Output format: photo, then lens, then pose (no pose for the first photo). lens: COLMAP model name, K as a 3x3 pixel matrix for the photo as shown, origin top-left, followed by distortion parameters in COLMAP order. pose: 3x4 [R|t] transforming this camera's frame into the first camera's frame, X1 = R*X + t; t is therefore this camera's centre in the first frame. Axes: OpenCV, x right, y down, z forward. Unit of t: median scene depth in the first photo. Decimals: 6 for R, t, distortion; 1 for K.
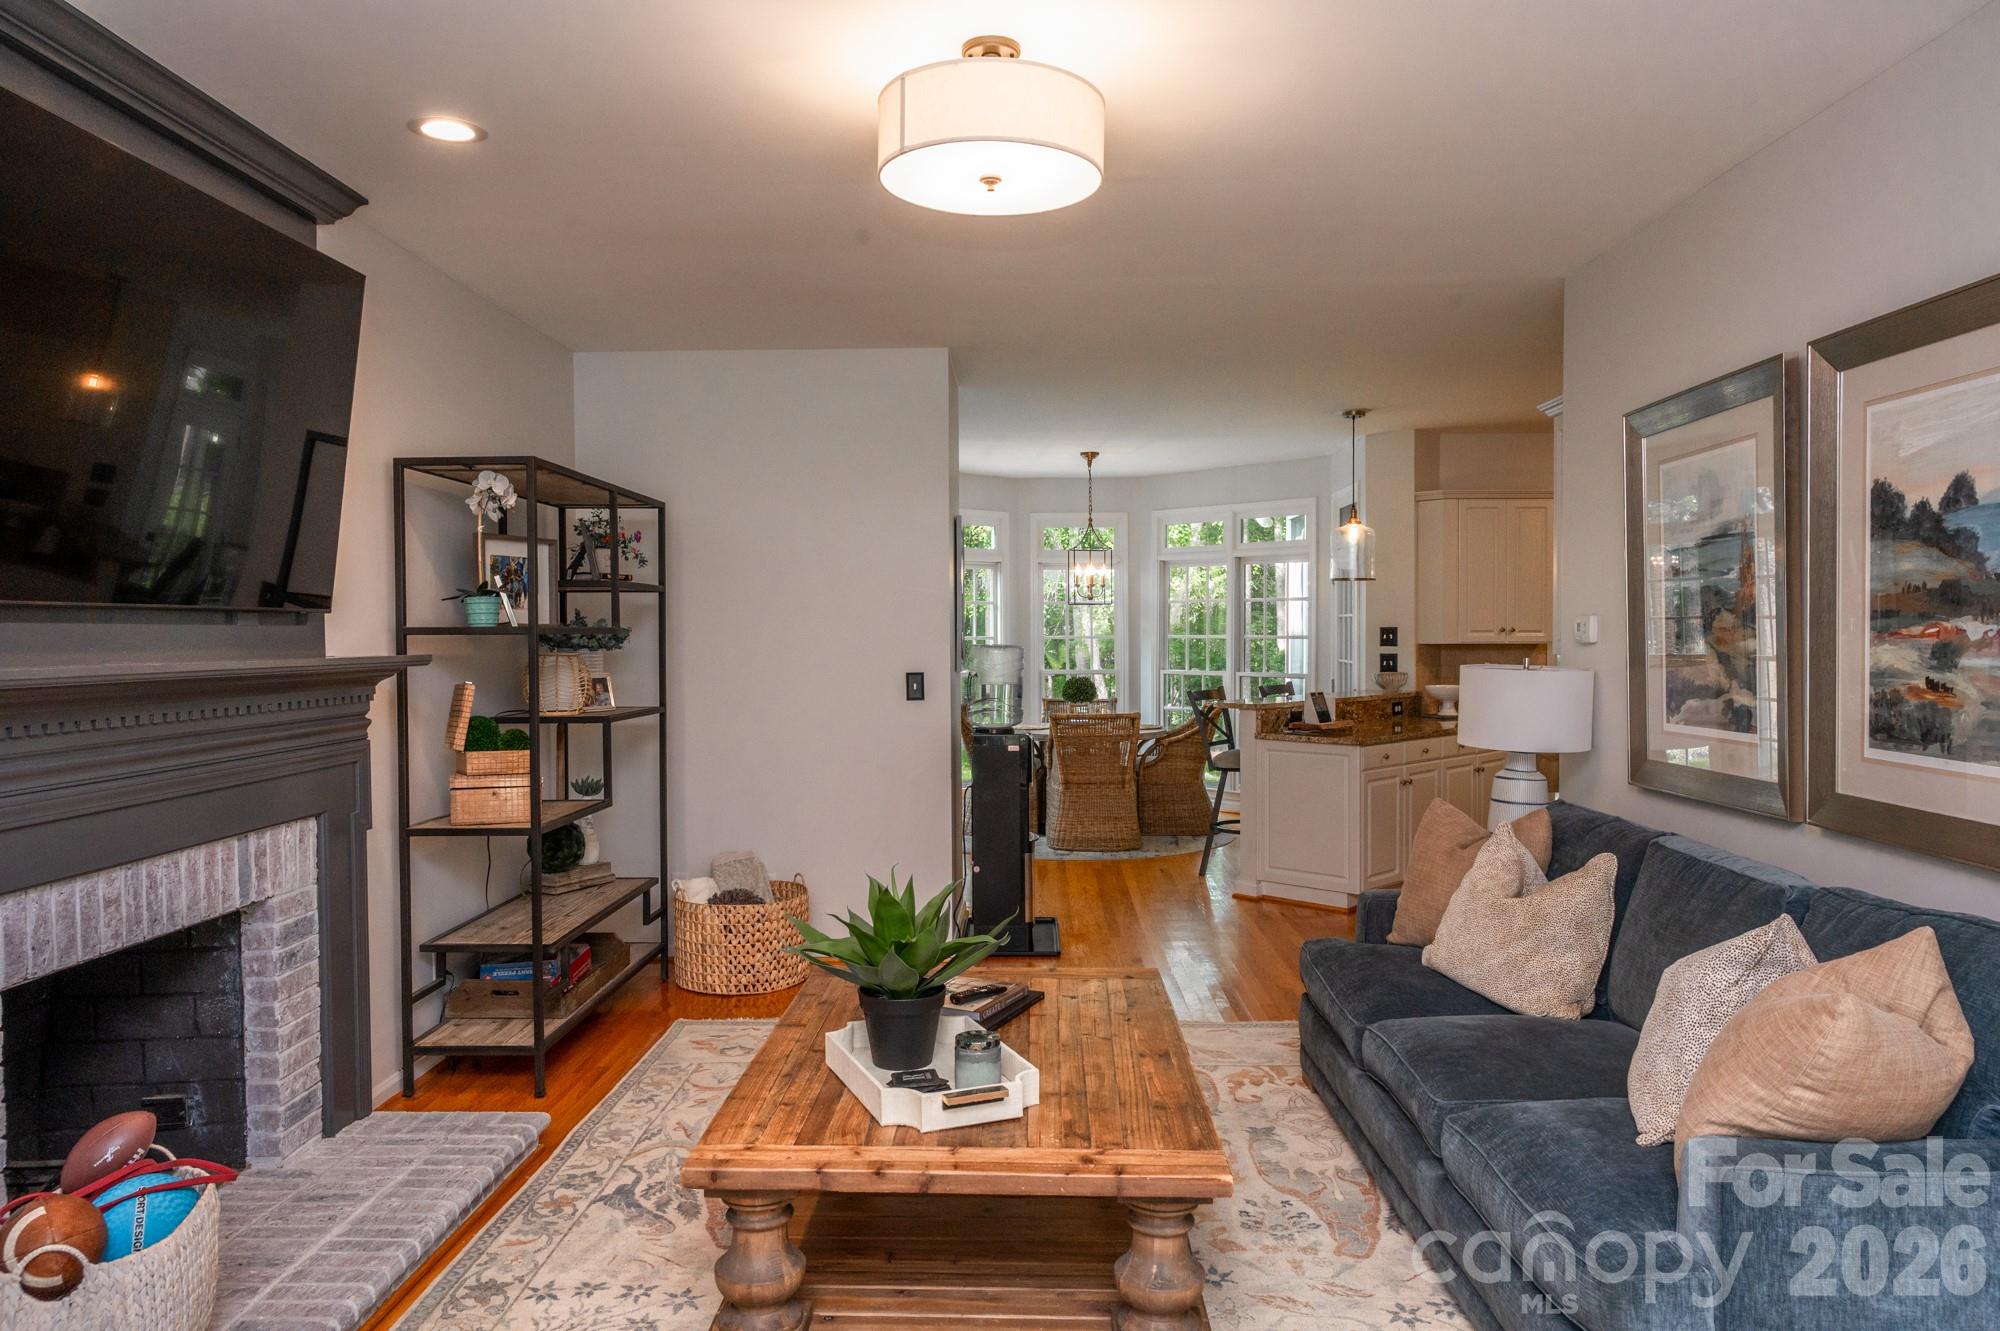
lens RADIAL K [[1340.1, 0, 993.4], [0, 1340.1, 662.1], [0, 0, 1]] dist [-0.005202, -0.000591]
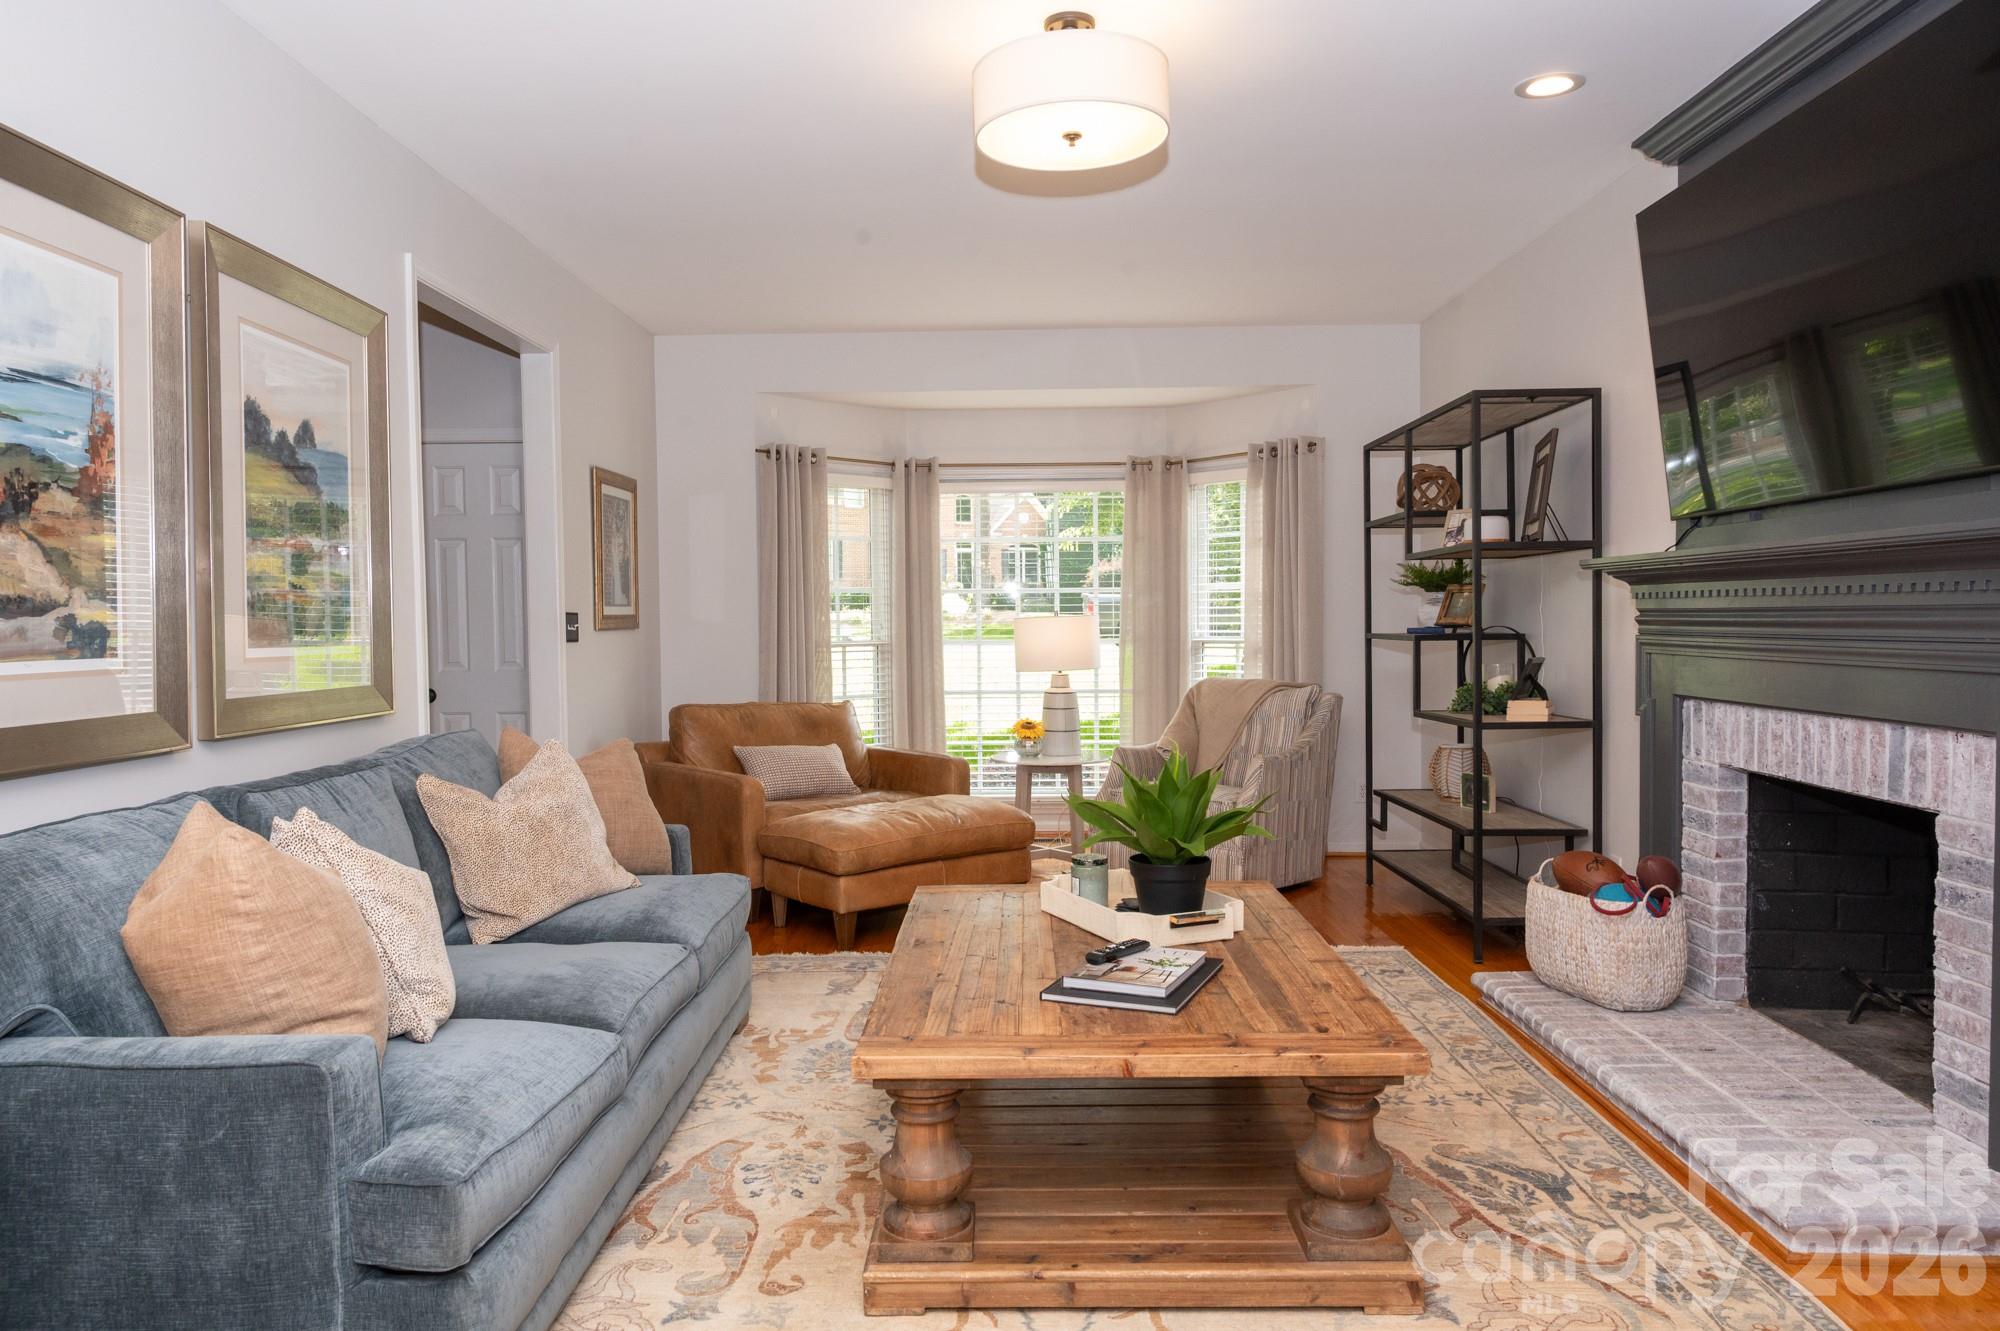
lens RADIAL K [[1319.4, 0, 1007.5], [0, 1319.4, 668.2], [0, 0, 1]] dist [0.006052, 0.001381]
pose [[-0.999566, 0.018156, -0.023210, 0.074572], [0.016686, 0.997933, 0.062057, 0.022516], [0.024289, 0.061643, -0.997803, 1.872152]]
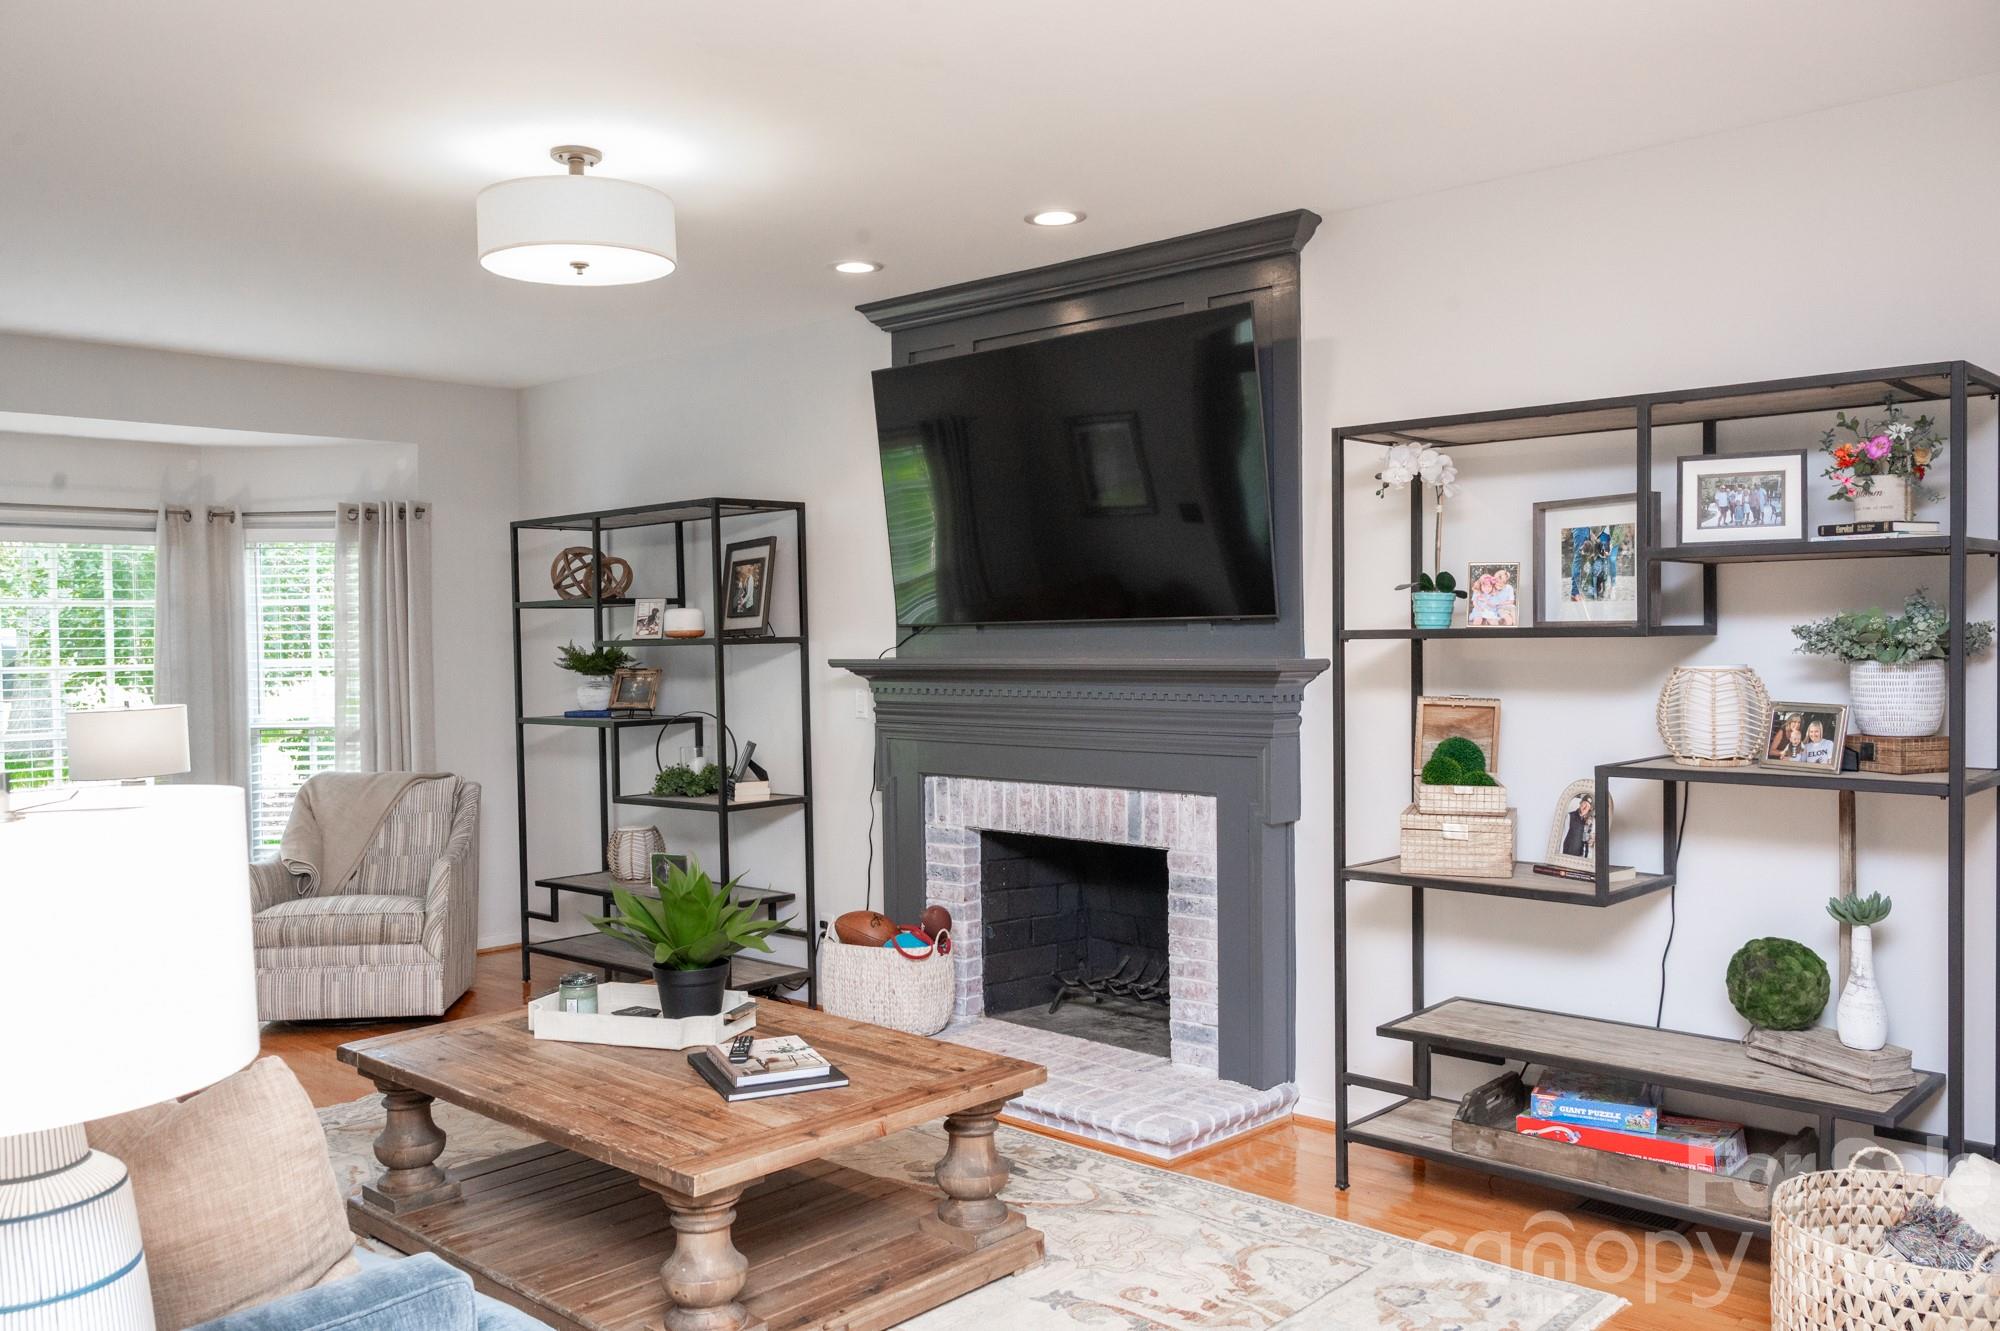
lens RADIAL K [[1588.8, 0, 971.8], [0, 1588.8, 673.9], [0, 0, 1]] dist [0.005025, 0.001635]
pose [[-0.664792, 0.035575, -0.746181, 0.705559], [0.001892, 0.998942, 0.045940, -0.057624], [0.747026, 0.029128, -0.664156, 1.895810]]
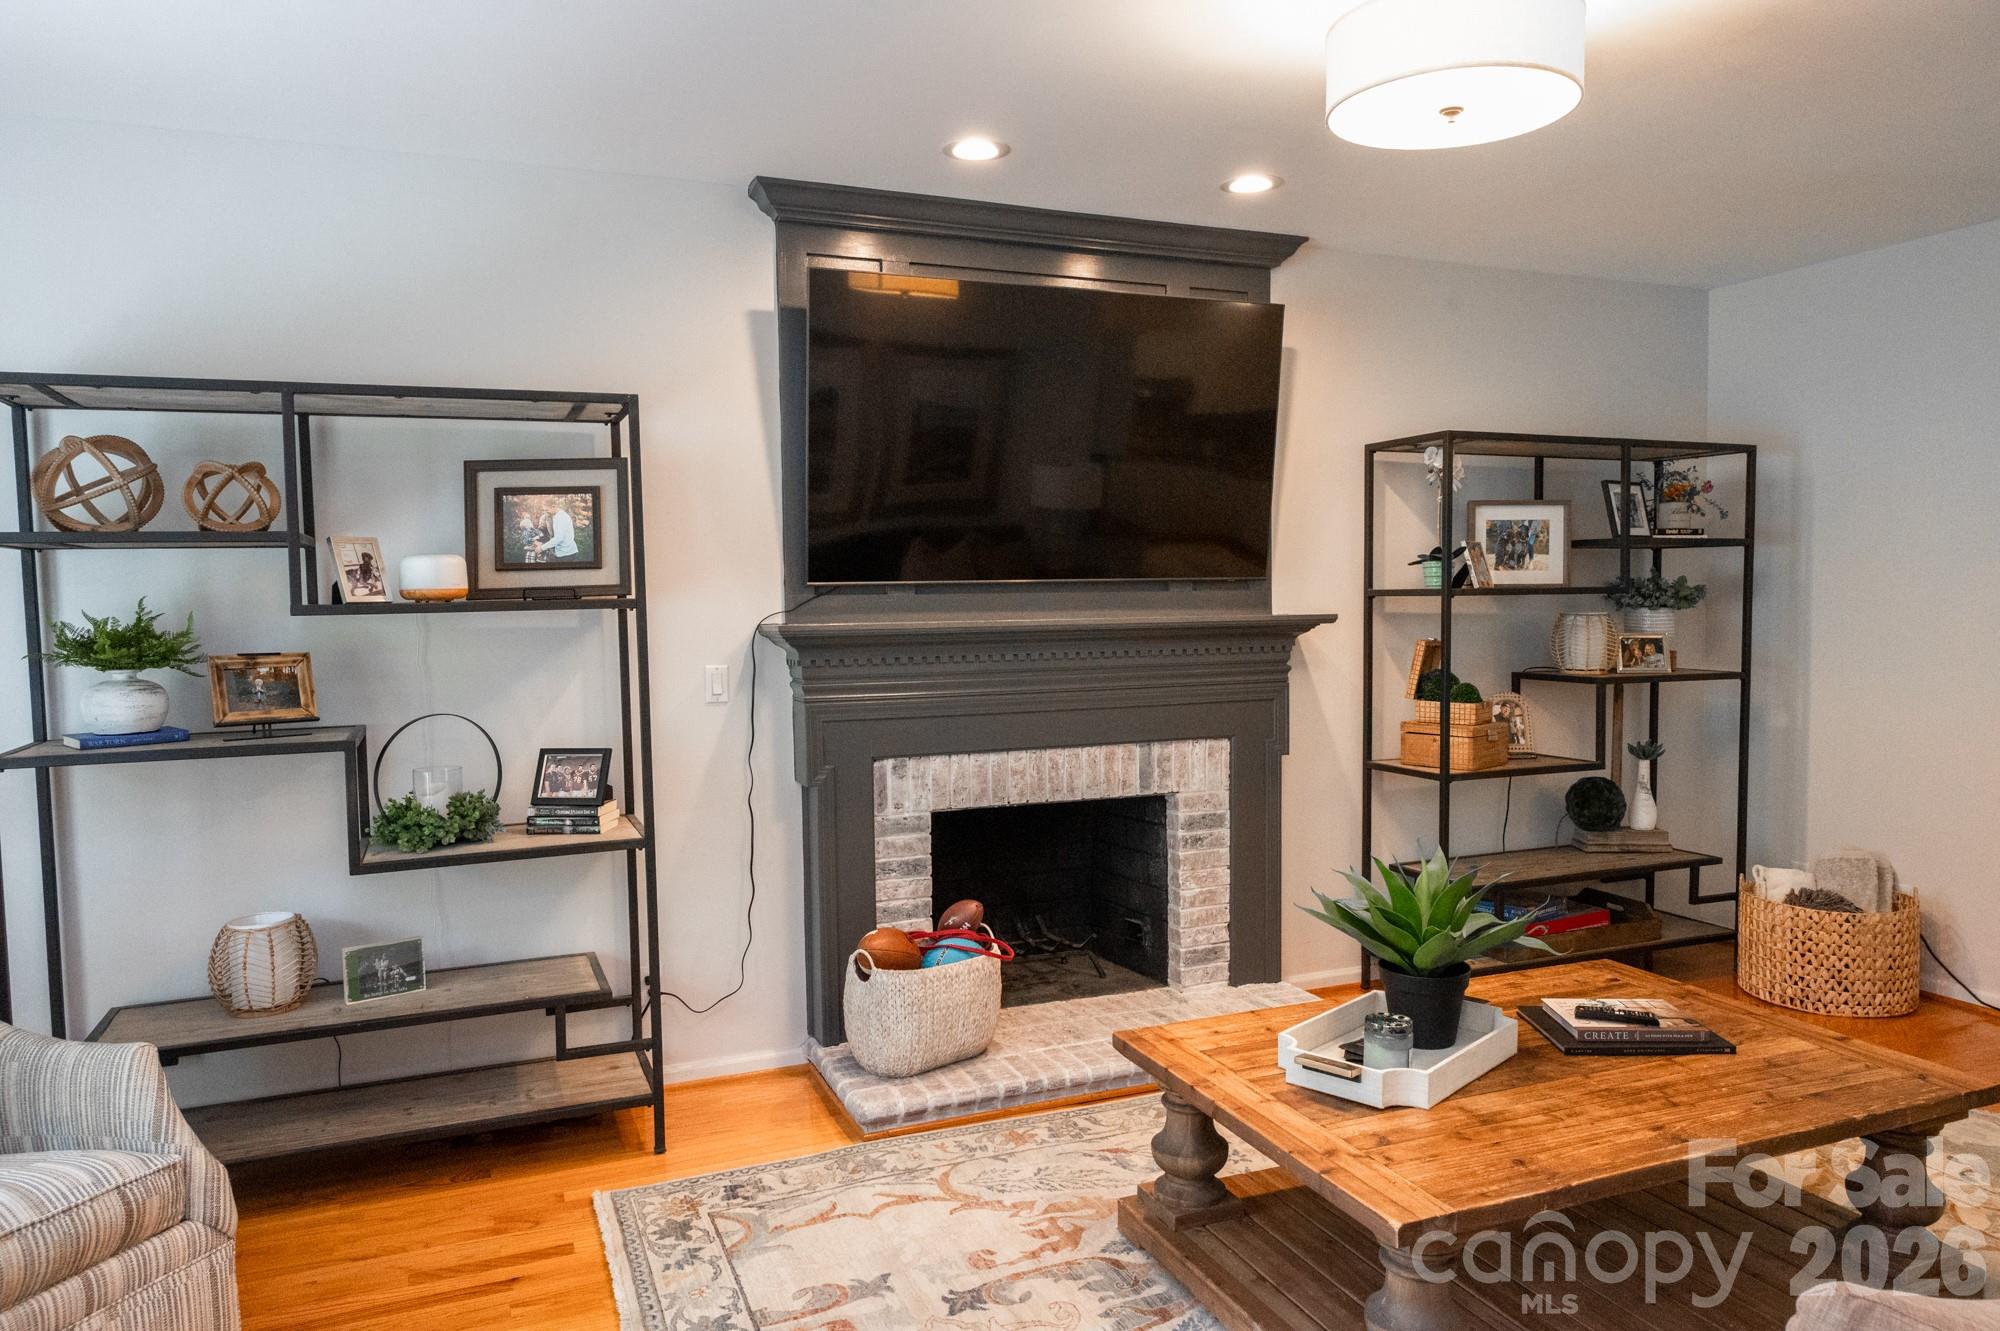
lens RADIAL K [[1340.1, 0, 993.4], [0, 1340.1, 662.1], [0, 0, 1]] dist [-0.005202, -0.000591]
pose [[0.405343, 0.050242, -0.912783, 0.629415], [-0.011654, 0.998691, 0.049795, -0.021578], [0.914091, -0.009547, 0.405398, 0.290459]]
